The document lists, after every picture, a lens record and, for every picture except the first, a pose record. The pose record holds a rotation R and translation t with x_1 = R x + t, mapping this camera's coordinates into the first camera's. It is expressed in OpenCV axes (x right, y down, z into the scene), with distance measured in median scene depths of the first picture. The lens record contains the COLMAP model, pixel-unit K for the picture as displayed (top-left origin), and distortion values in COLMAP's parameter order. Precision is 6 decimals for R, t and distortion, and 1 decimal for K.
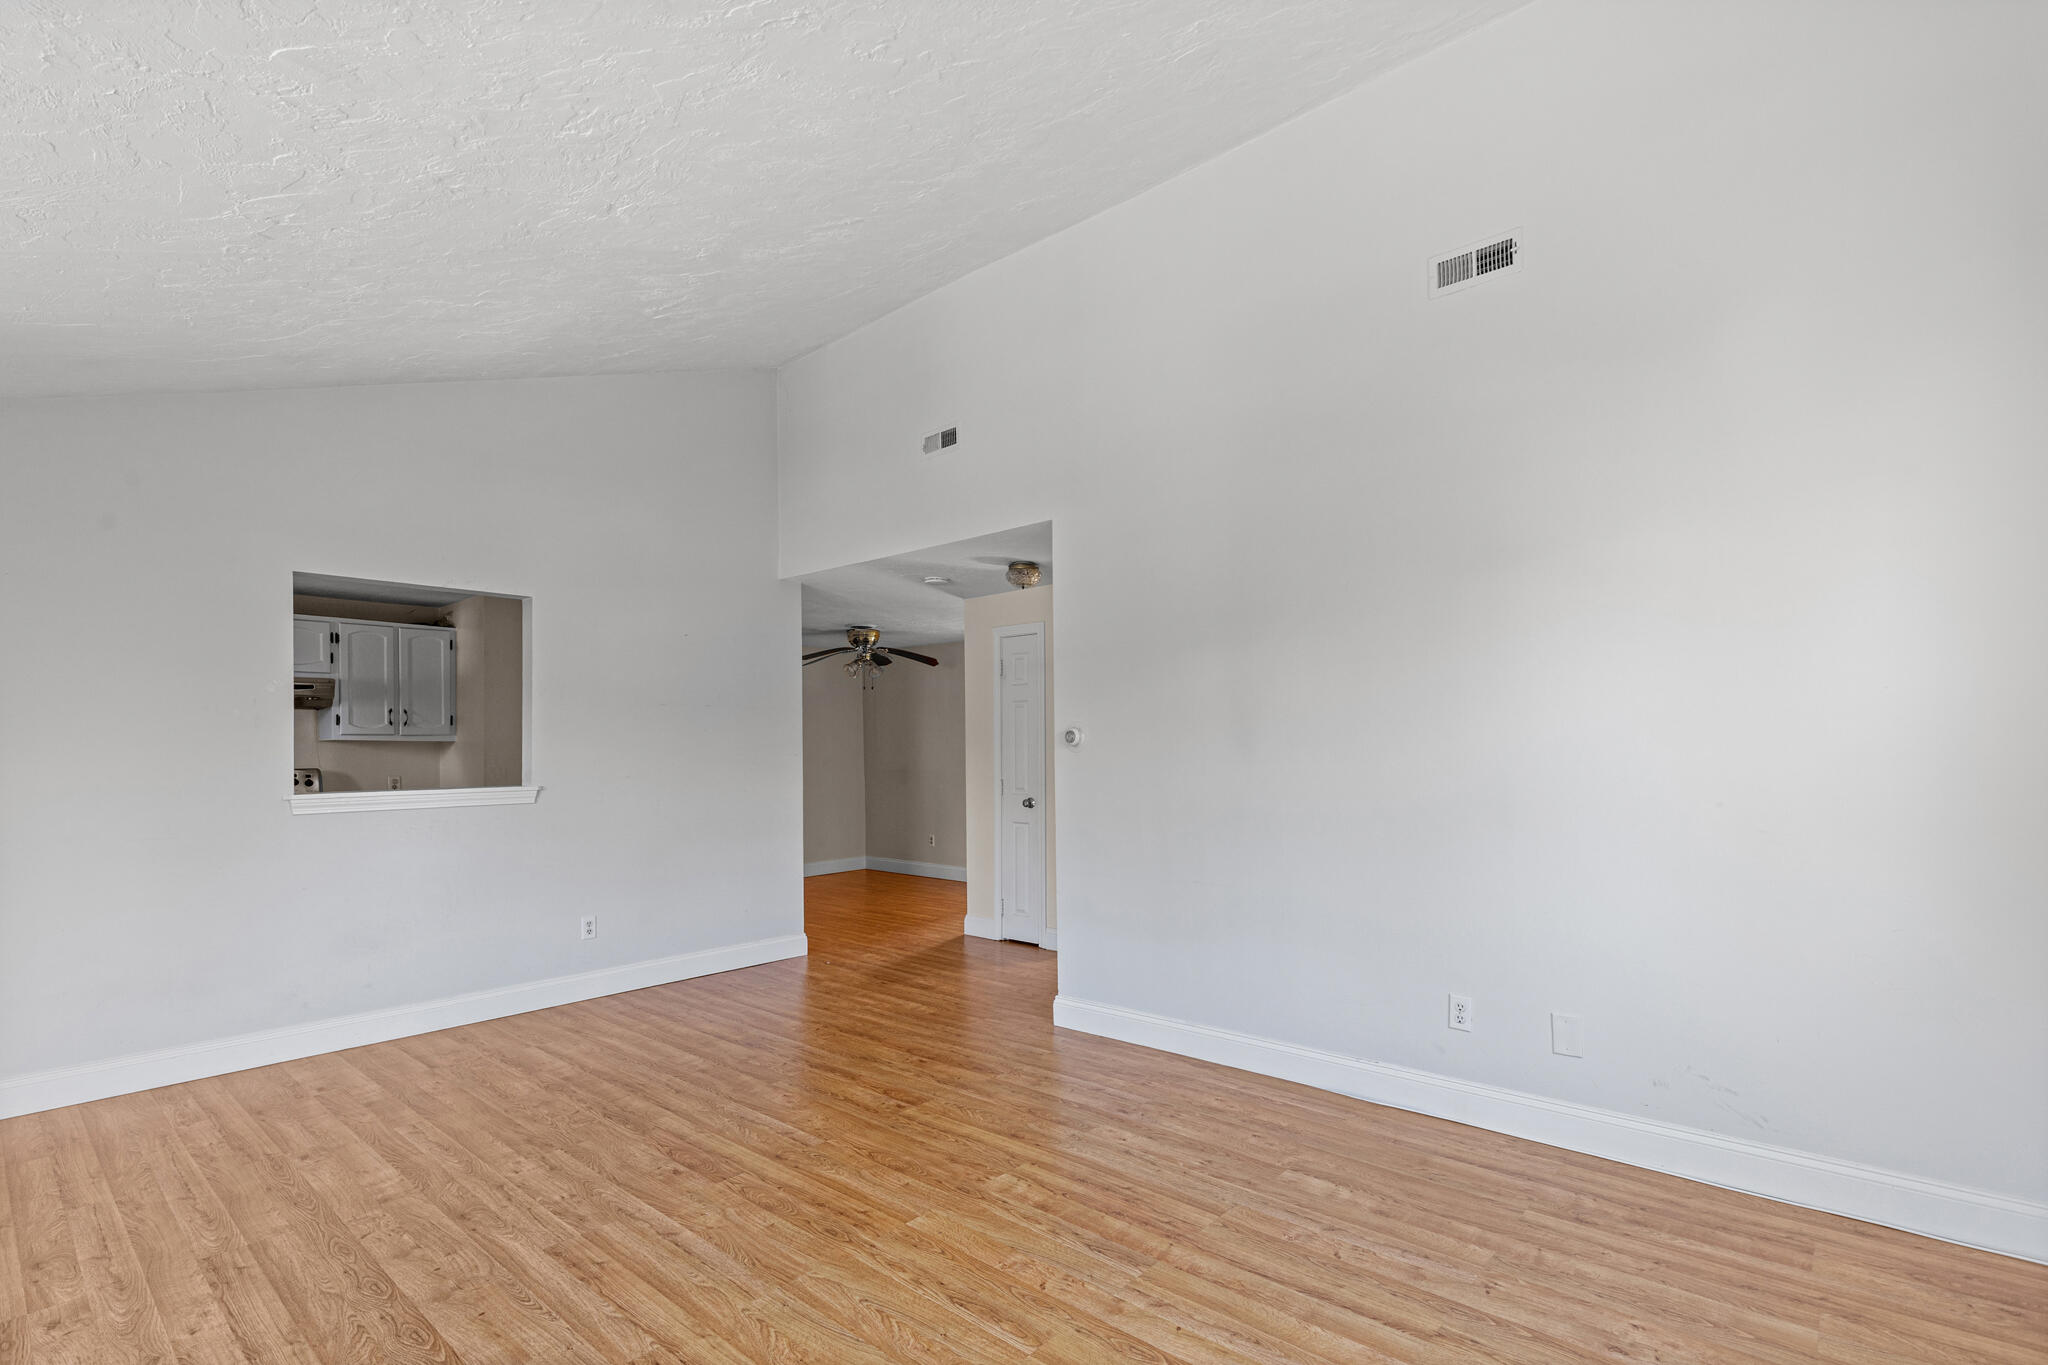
lens RADIAL K [[946.7, 0, 1027.9], [0, 946.7, 742.3], [0, 0, 1]] dist [0.008258, -0.000218]
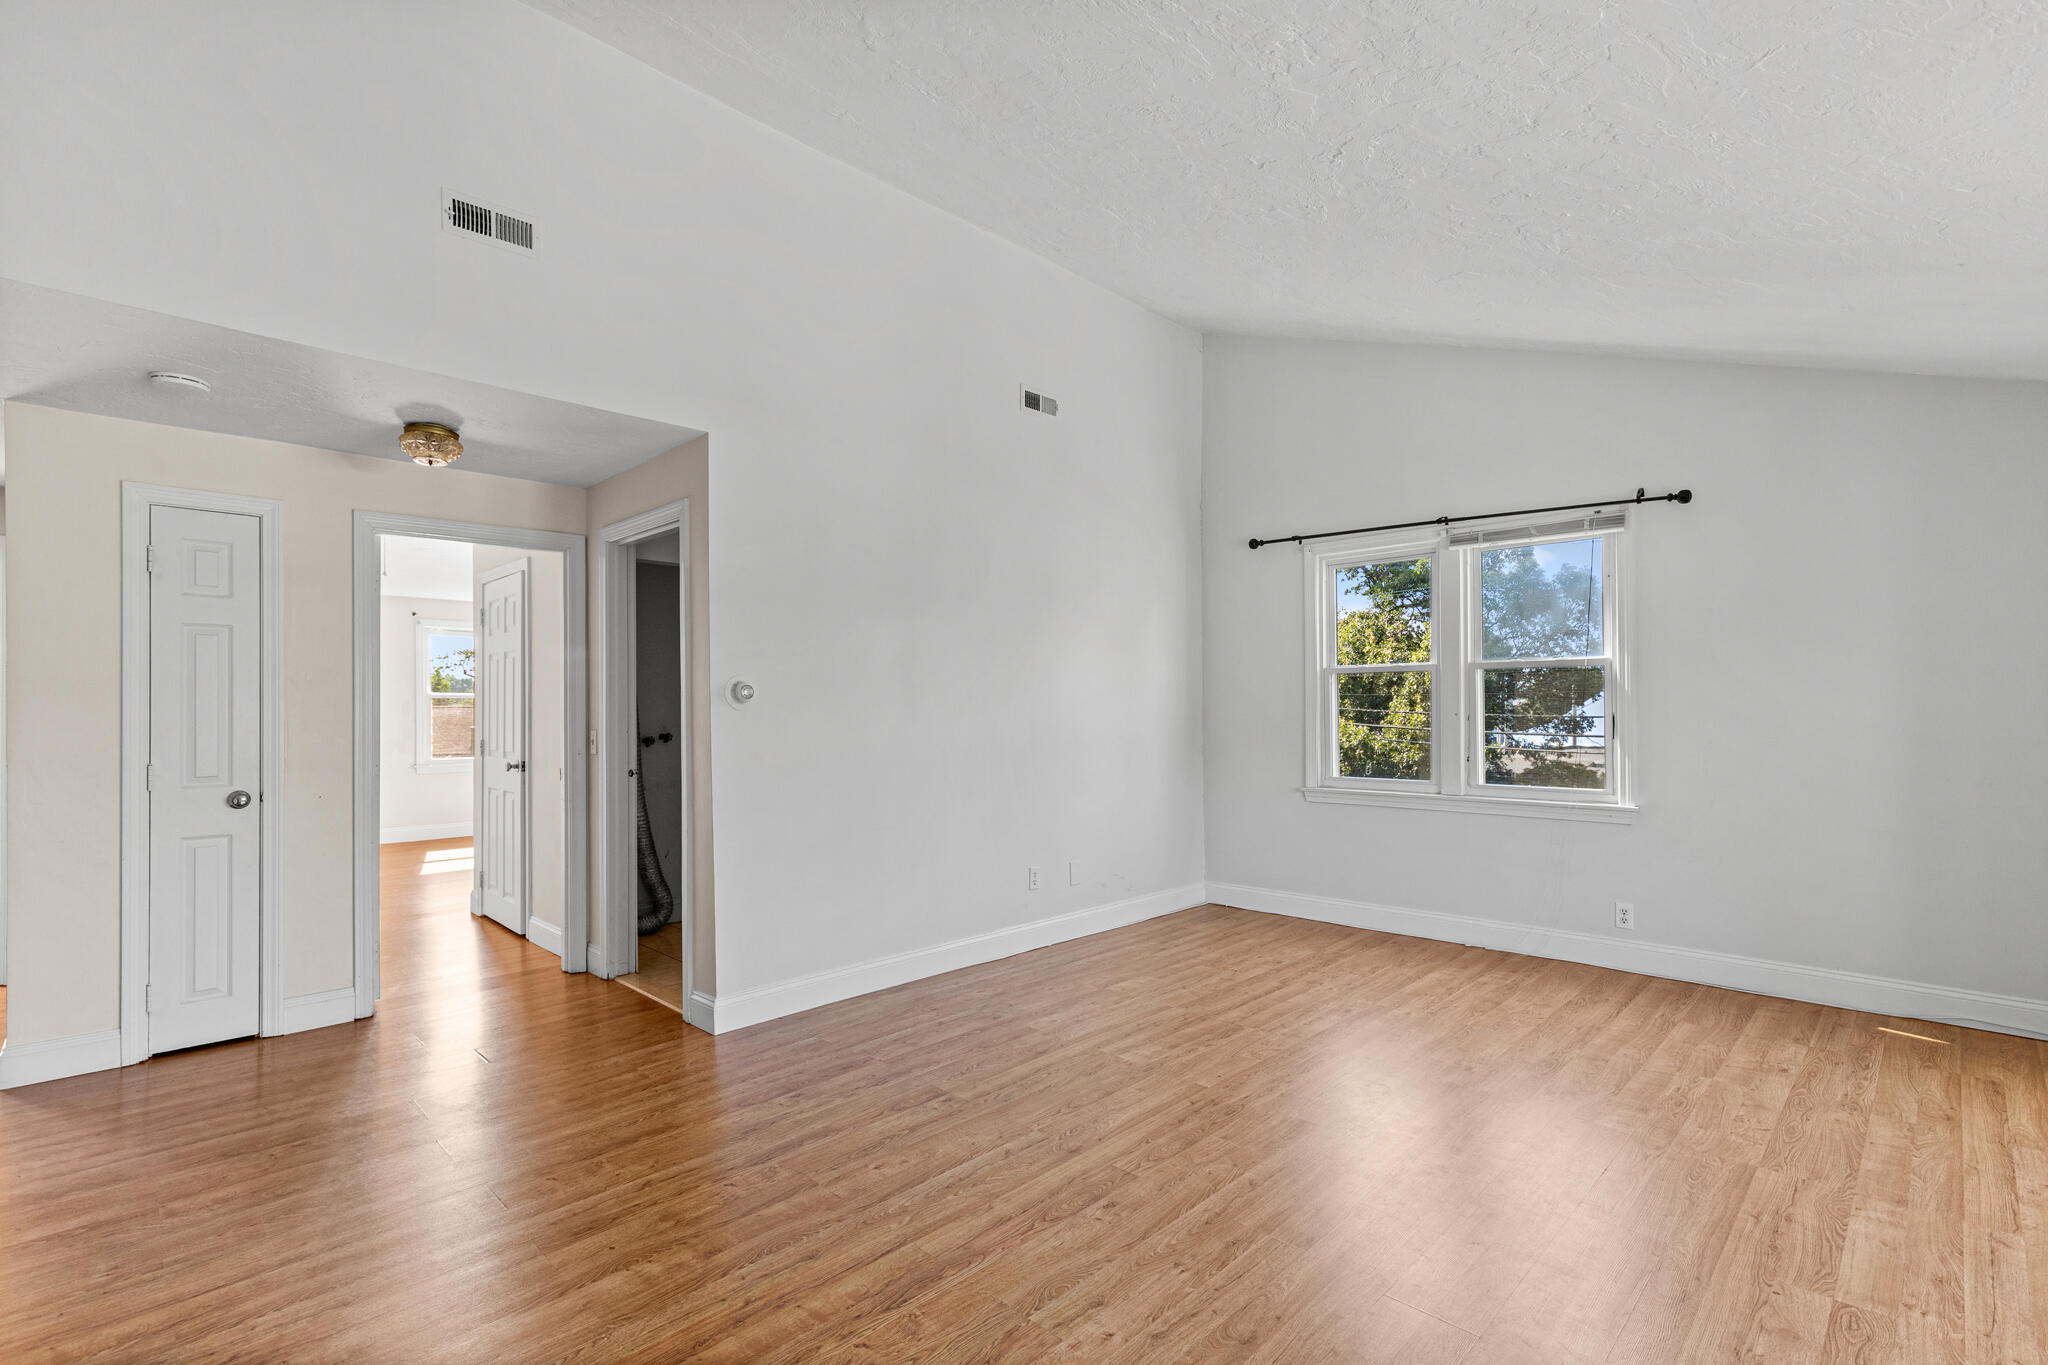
lens RADIAL K [[937.5, 0, 1028.4], [0, 937.5, 677.6], [0, 0, 1]] dist [0.016045, -0.003854]
pose [[0.060489, 0.043713, 0.997211, -1.233600], [-0.003197, 0.999044, -0.043599, 0.026385], [-0.998164, -0.000551, 0.060571, 1.033637]]
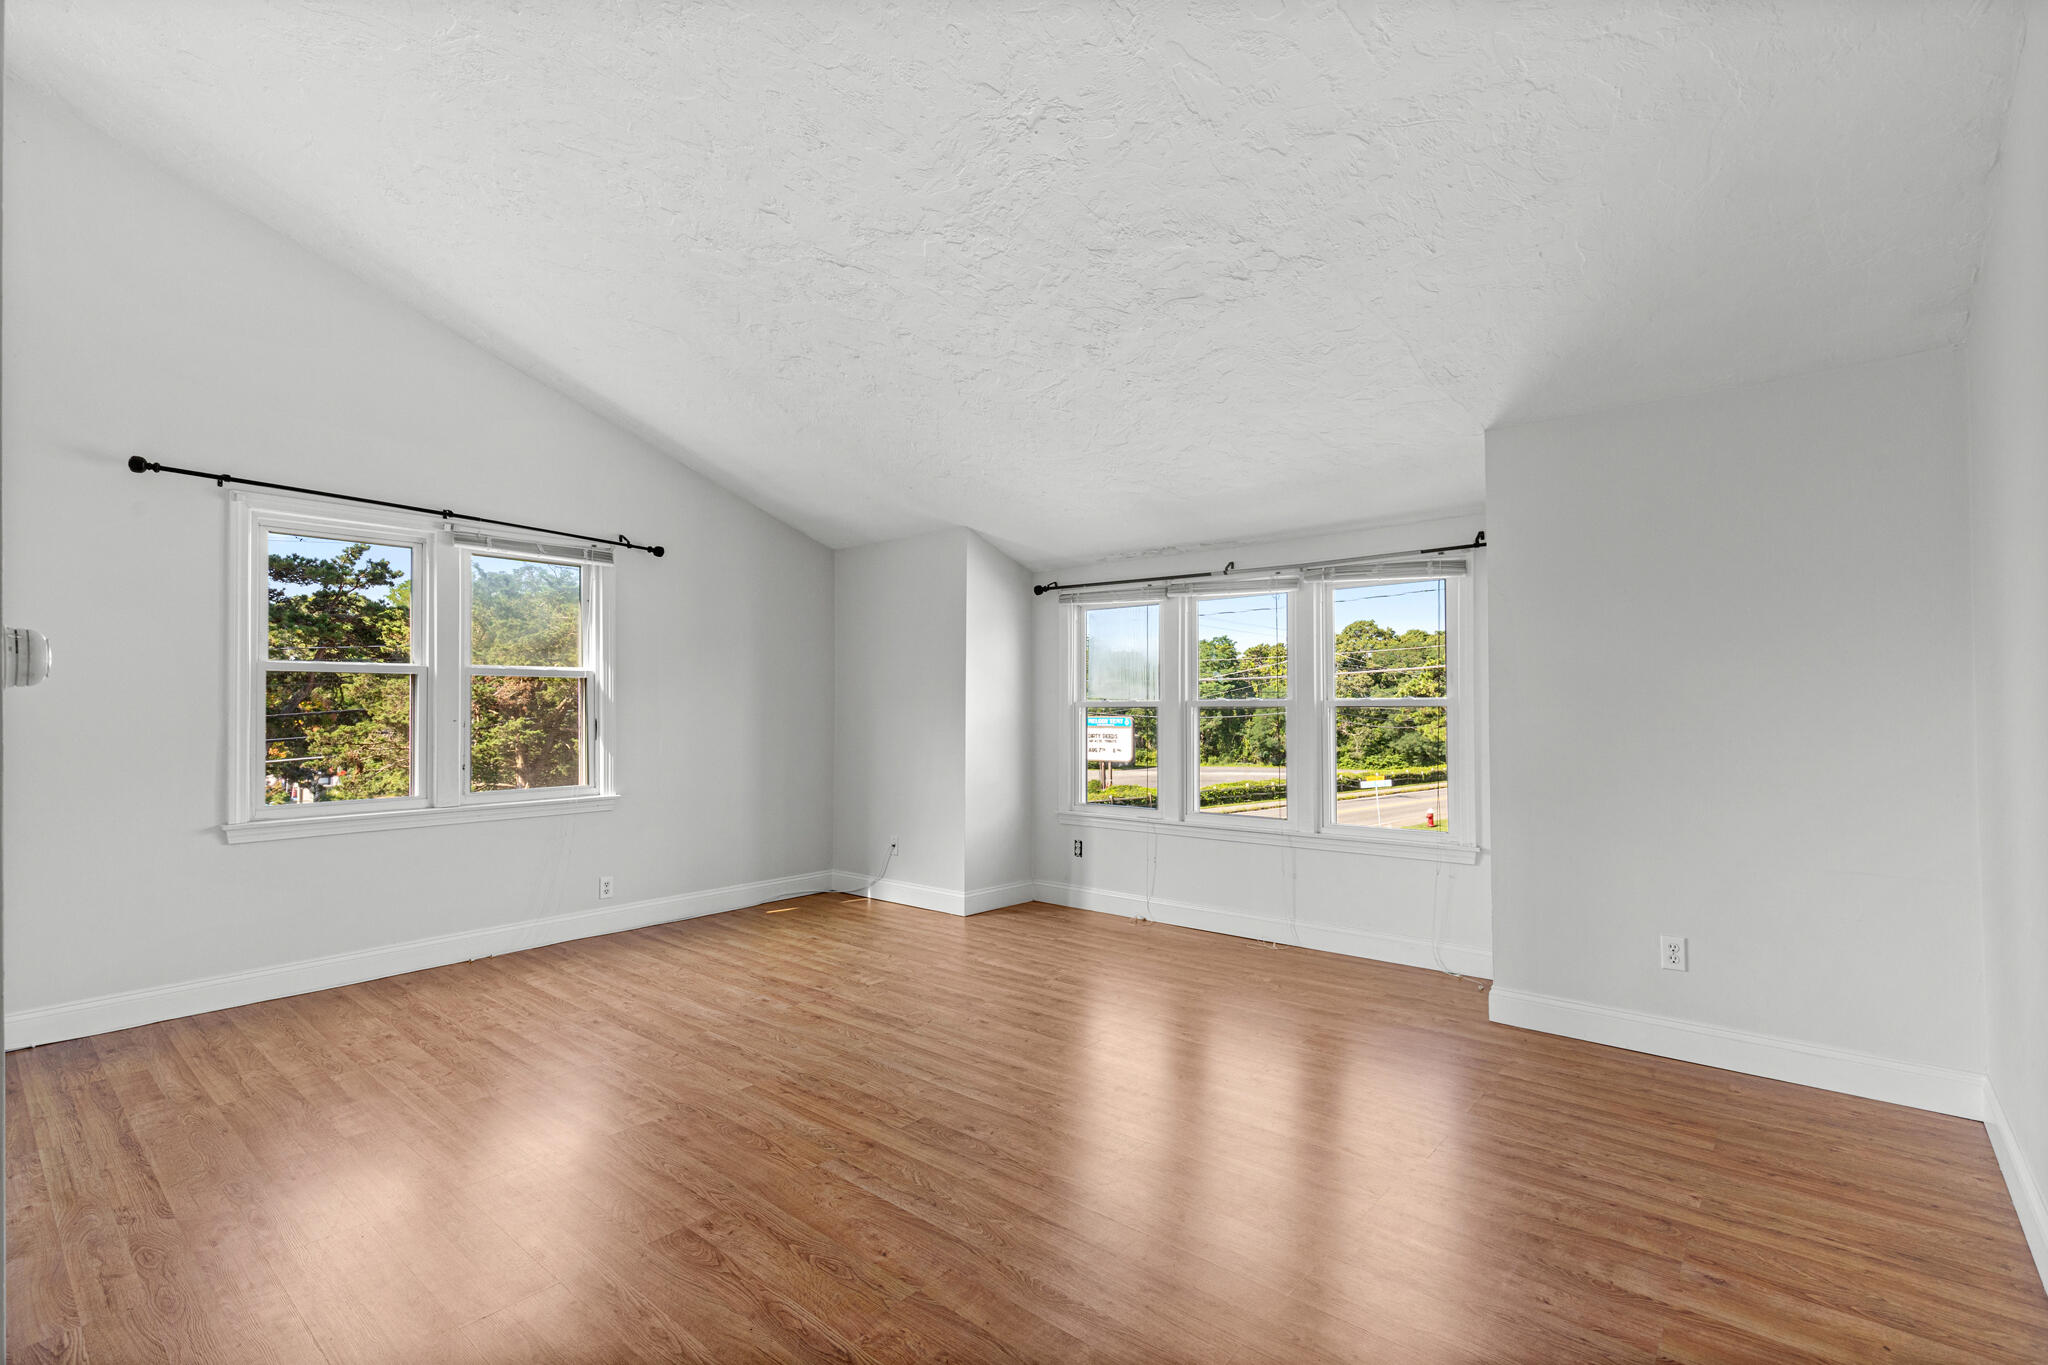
lens RADIAL K [[937.5, 0, 1028.4], [0, 937.5, 677.6], [0, 0, 1]] dist [0.016045, -0.003854]
pose [[-0.999736, 0.019962, -0.011386, -0.432645], [0.020437, 0.998856, -0.043244, 0.031447], [0.010510, -0.043465, -0.999000, 2.013210]]
